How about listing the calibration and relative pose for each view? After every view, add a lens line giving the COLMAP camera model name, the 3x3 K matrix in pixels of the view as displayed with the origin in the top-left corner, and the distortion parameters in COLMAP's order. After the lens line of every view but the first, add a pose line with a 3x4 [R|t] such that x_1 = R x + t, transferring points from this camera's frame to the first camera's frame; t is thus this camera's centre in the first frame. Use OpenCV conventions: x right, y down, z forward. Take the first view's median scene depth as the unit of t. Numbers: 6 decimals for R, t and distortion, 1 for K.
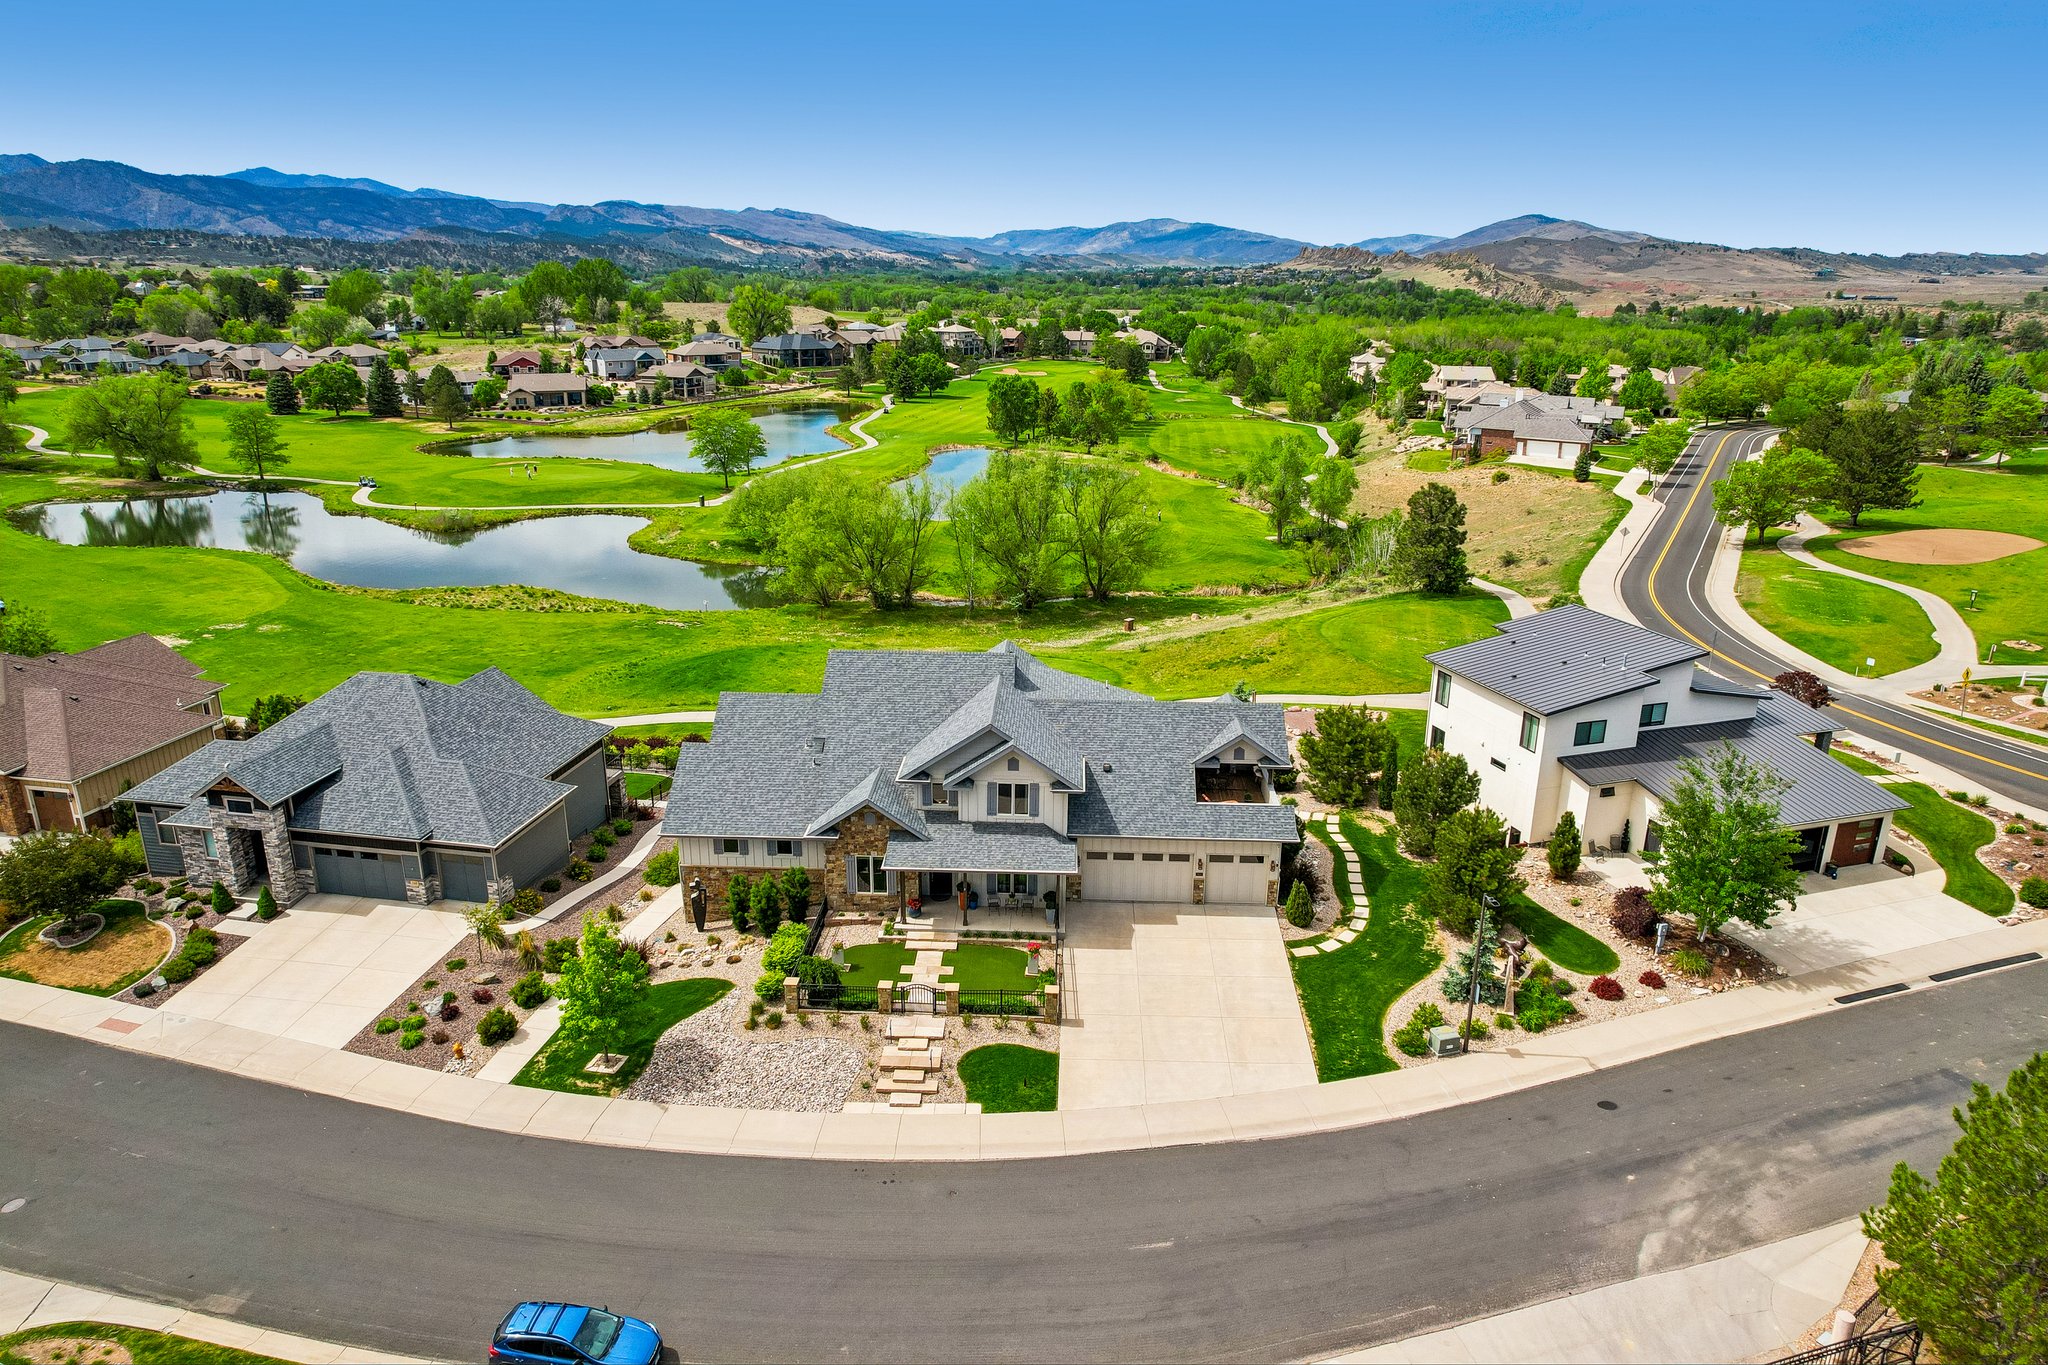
lens RADIAL K [[1308.9, 0, 1026.0], [0, 1308.9, 687.3], [0, 0, 1]] dist [-0.071035, 0.057145]
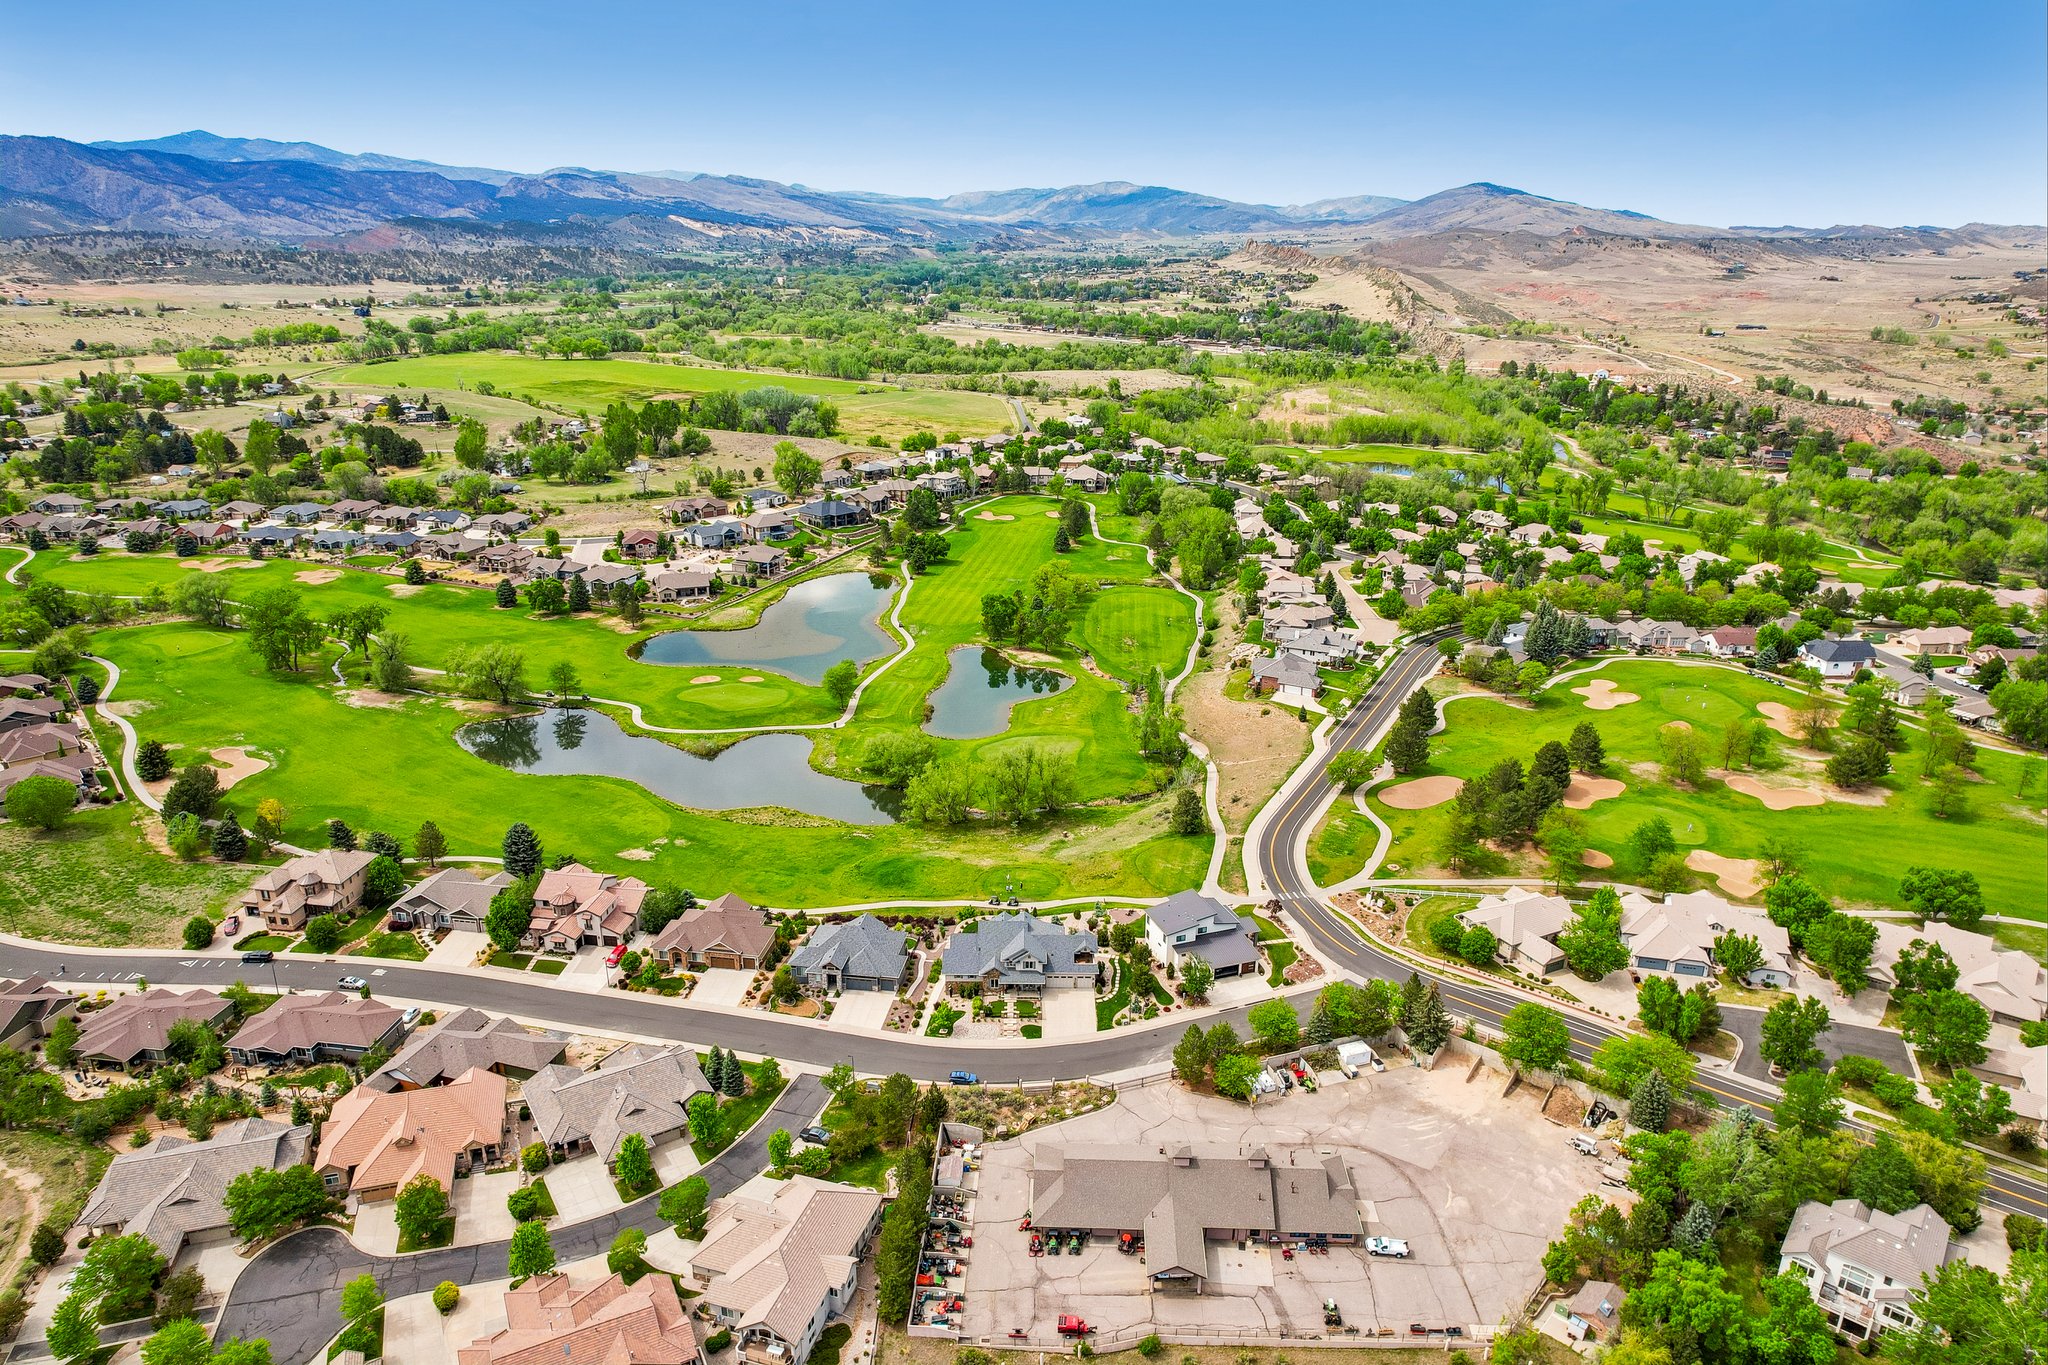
lens RADIAL K [[1308.9, 0, 1024.1], [0, 1308.9, 695.4], [0, 0, 1]] dist [-0.071035, 0.057145]
pose [[0.999477, -0.014673, 0.028828, -0.126281], [0.013591, 0.999208, 0.037391, -0.877585], [-0.029354, -0.036980, 0.998885, -2.945435]]
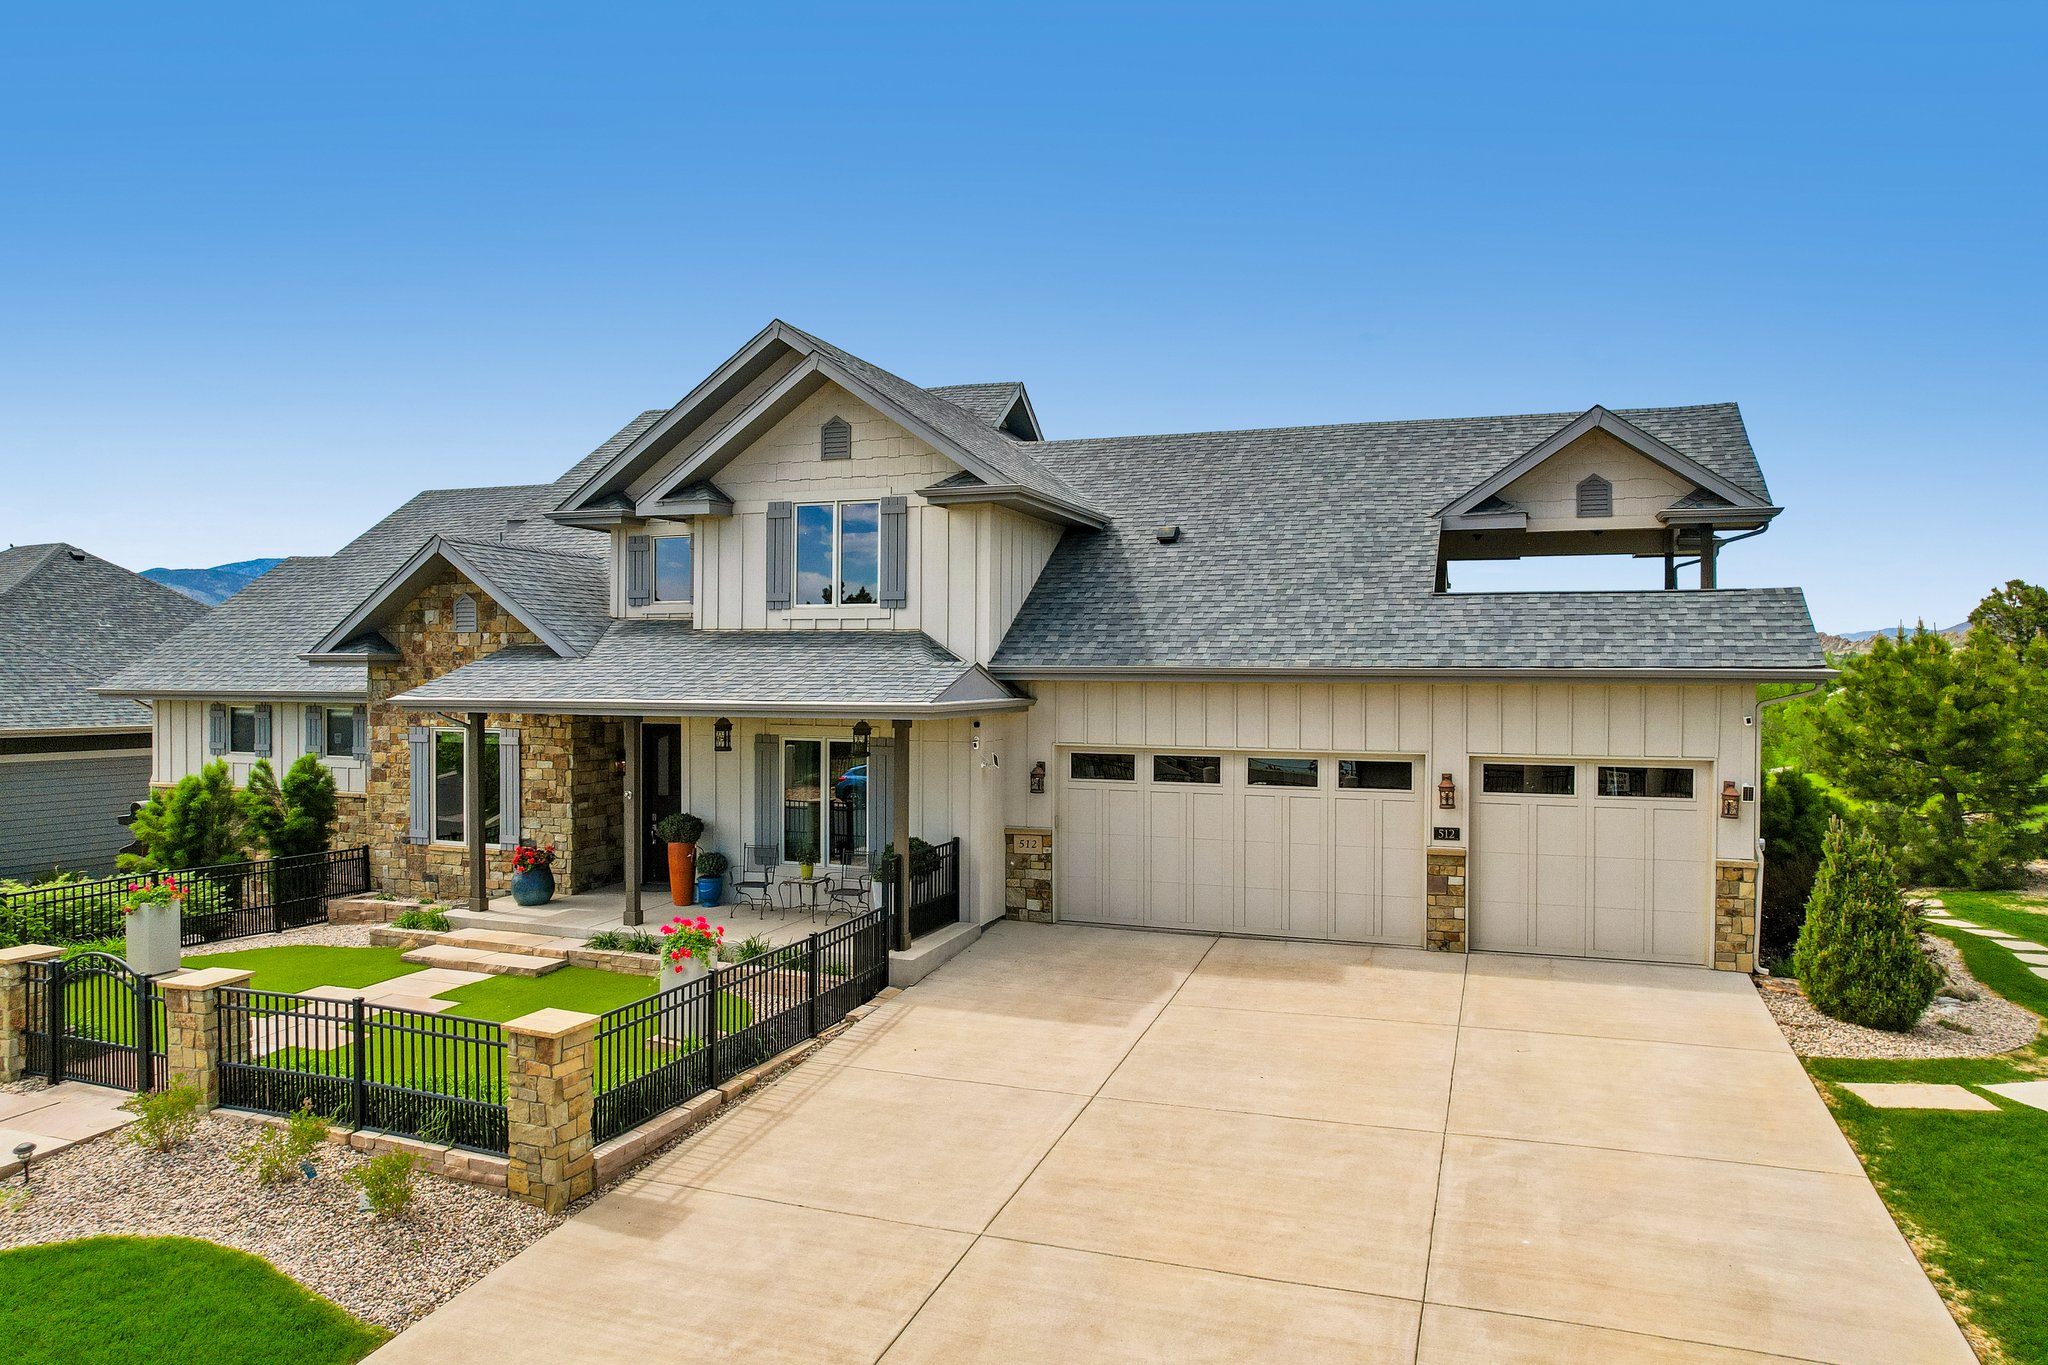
lens RADIAL K [[1308.9, 0, 1026.0], [0, 1308.9, 688.8], [0, 0, 1]] dist [-0.071035, 0.057145]
pose [[0.950211, -0.001127, -0.311606, 0.131277], [-0.090500, 0.955892, -0.279428, 0.196072], [0.298177, 0.293716, 0.908197, 0.694695]]
